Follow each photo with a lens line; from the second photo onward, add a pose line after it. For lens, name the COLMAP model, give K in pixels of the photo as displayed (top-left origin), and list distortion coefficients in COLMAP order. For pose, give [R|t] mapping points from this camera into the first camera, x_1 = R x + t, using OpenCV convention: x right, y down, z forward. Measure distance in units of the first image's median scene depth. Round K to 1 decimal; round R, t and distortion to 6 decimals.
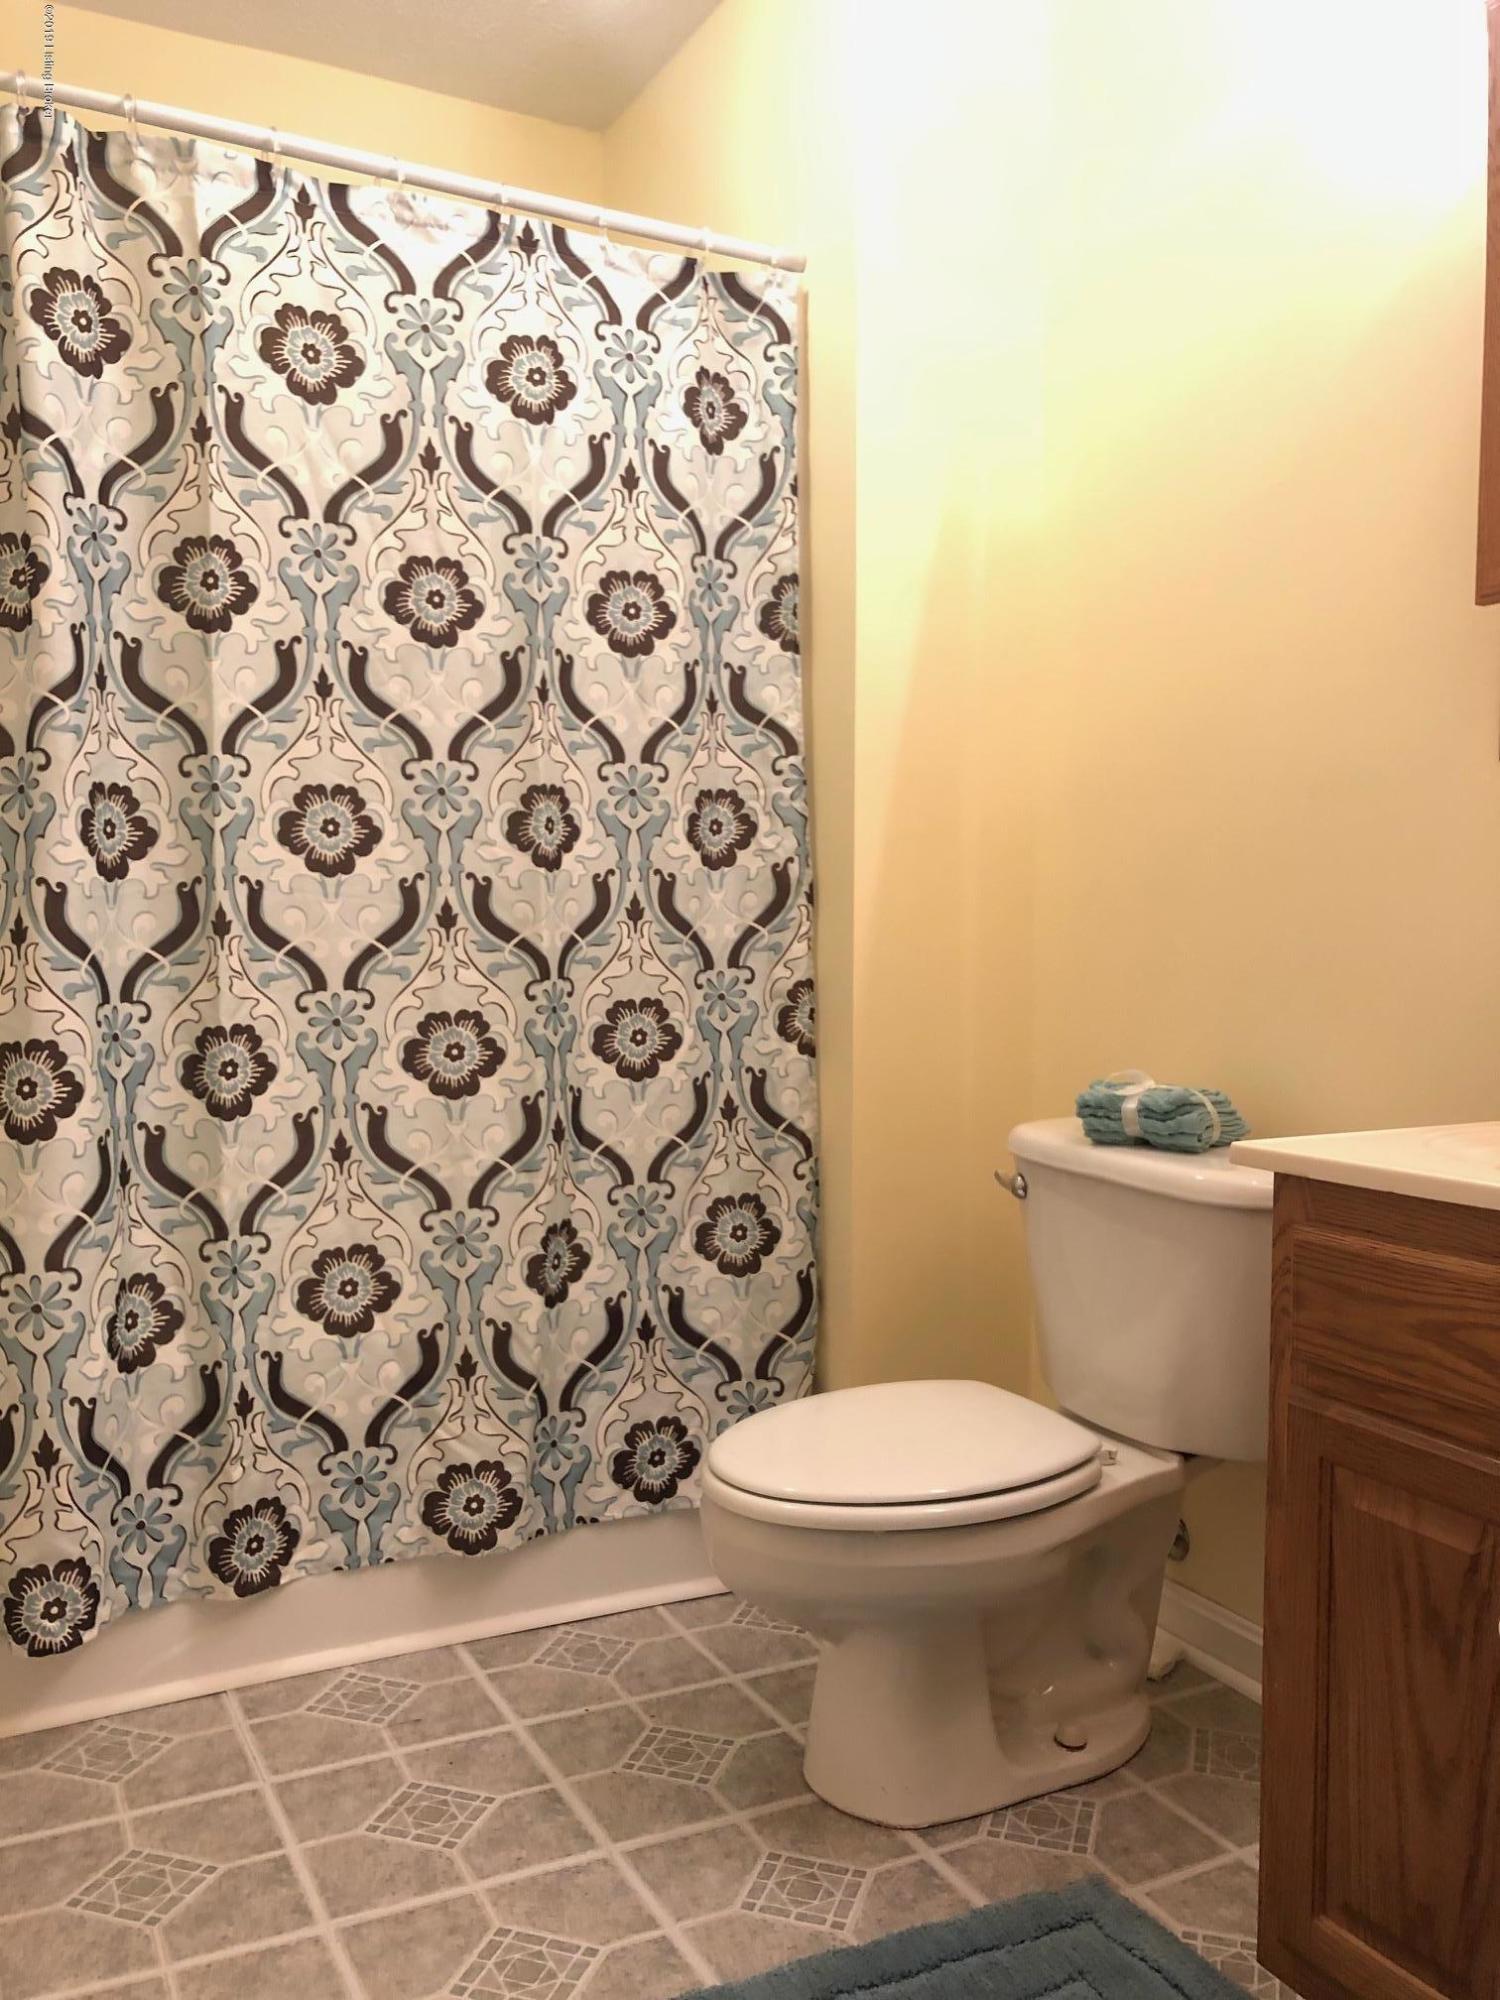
lens RADIAL K [[1642.2, 0, 747.7], [0, 1642.2, 950.0], [0, 0, 1]] dist [0.039120, -0.005190]
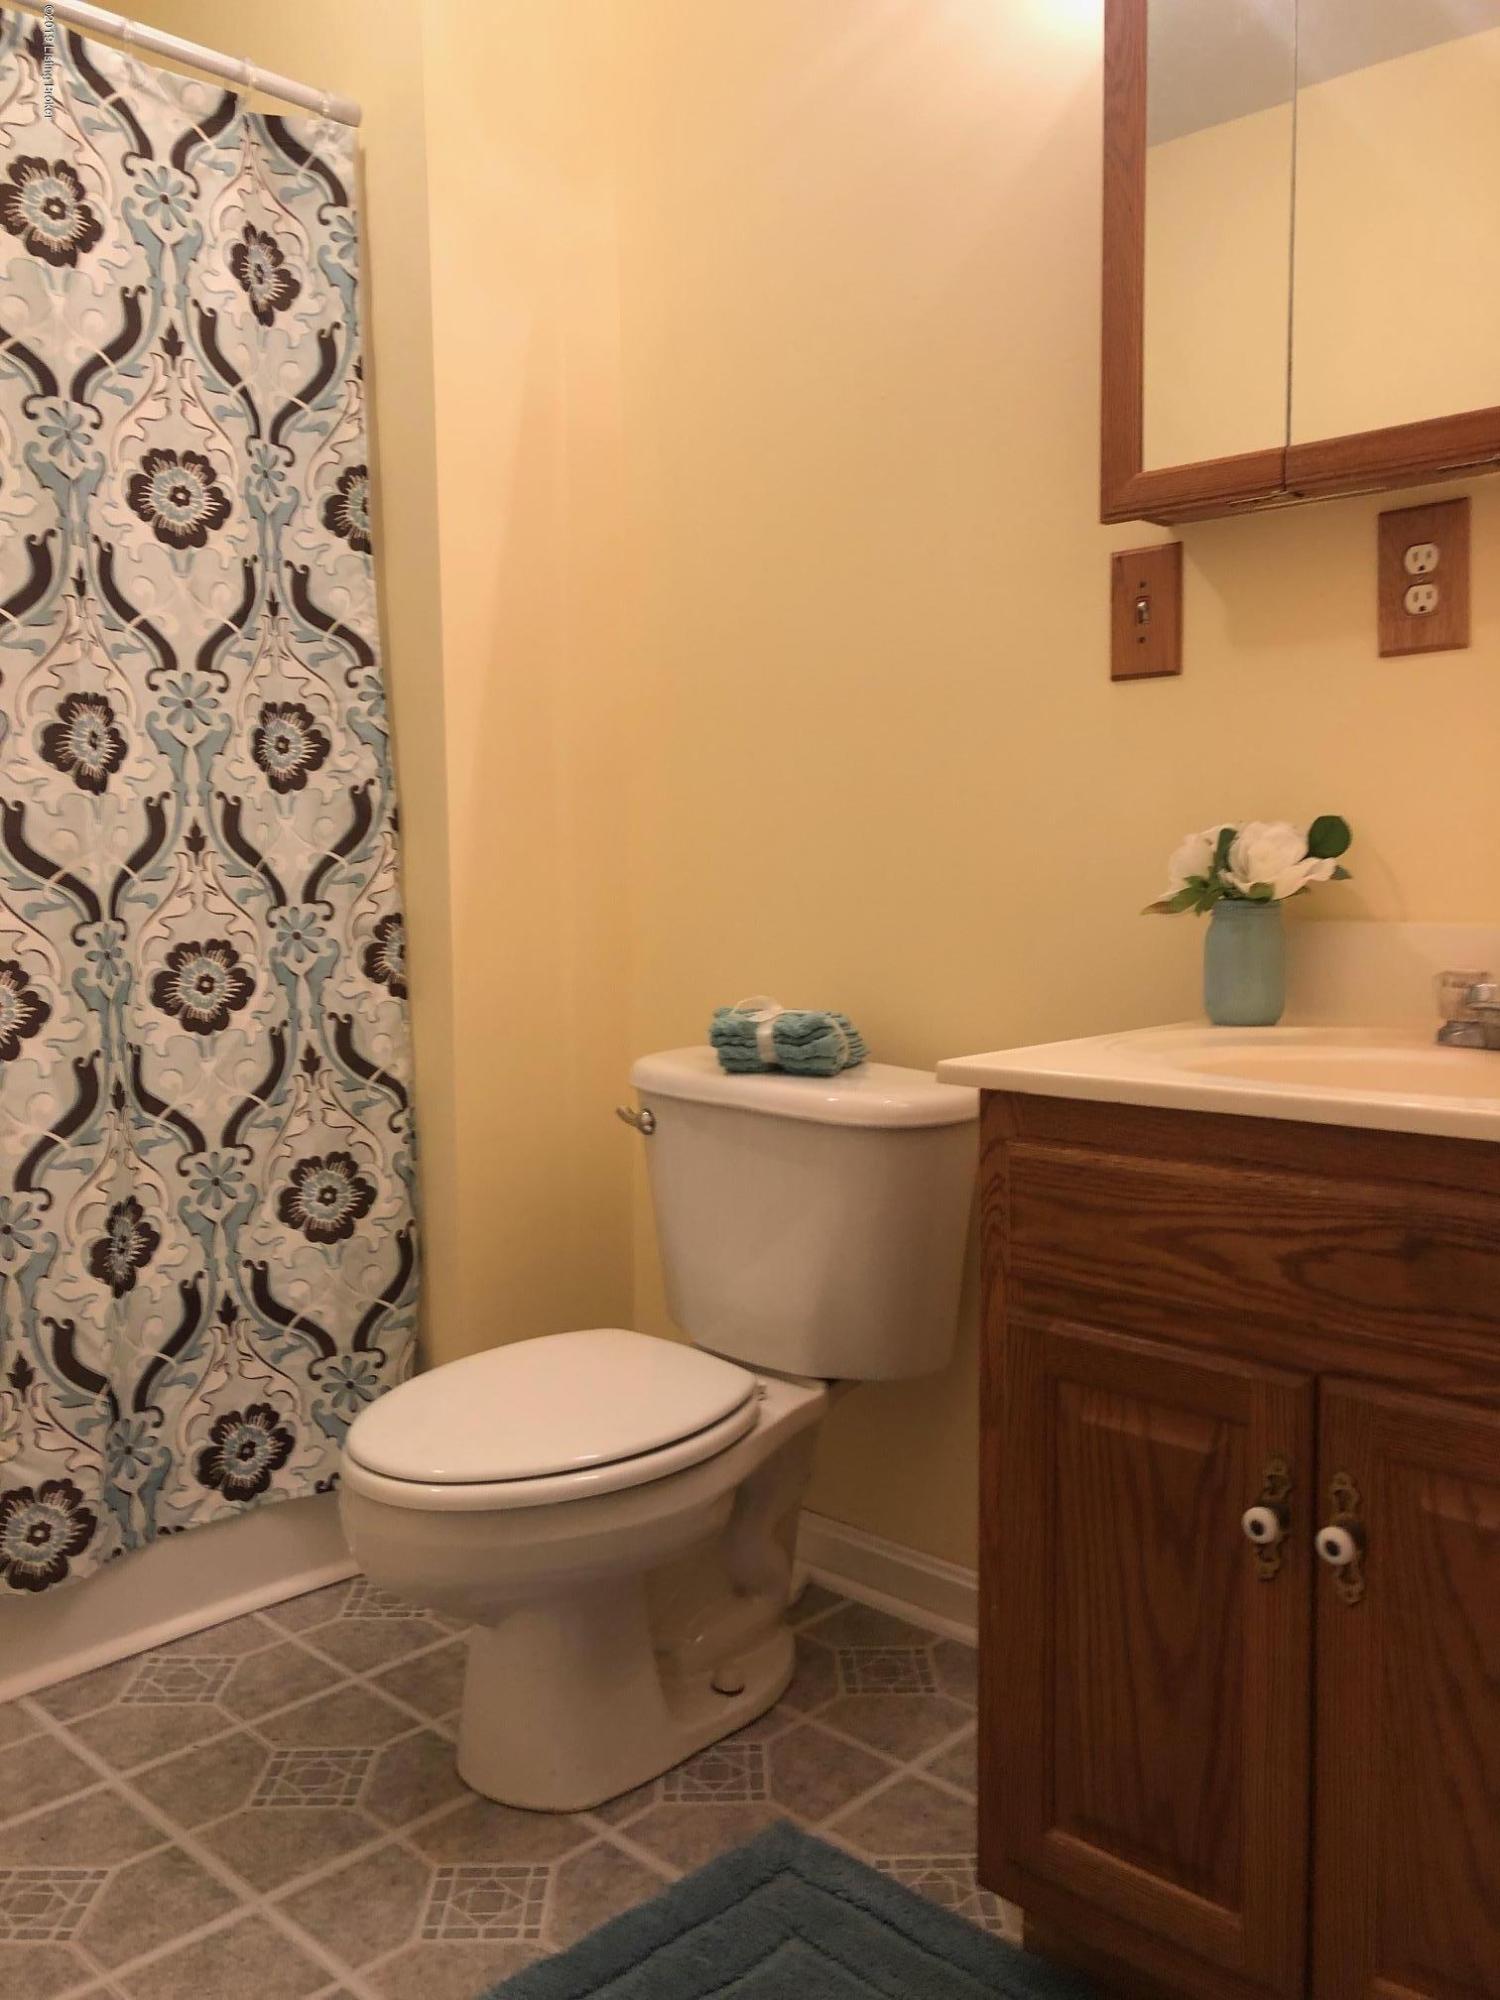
lens RADIAL K [[1506.9, 0, 500.6], [0, 1506.9, 965.4], [0, 0, 1]] dist [-0.054193, 0.161384]
pose [[0.951236, -0.034965, 0.306477, -0.162777], [0.023815, 0.998914, 0.040049, 0.014601], [-0.307545, -0.030797, 0.951035, 0.186422]]
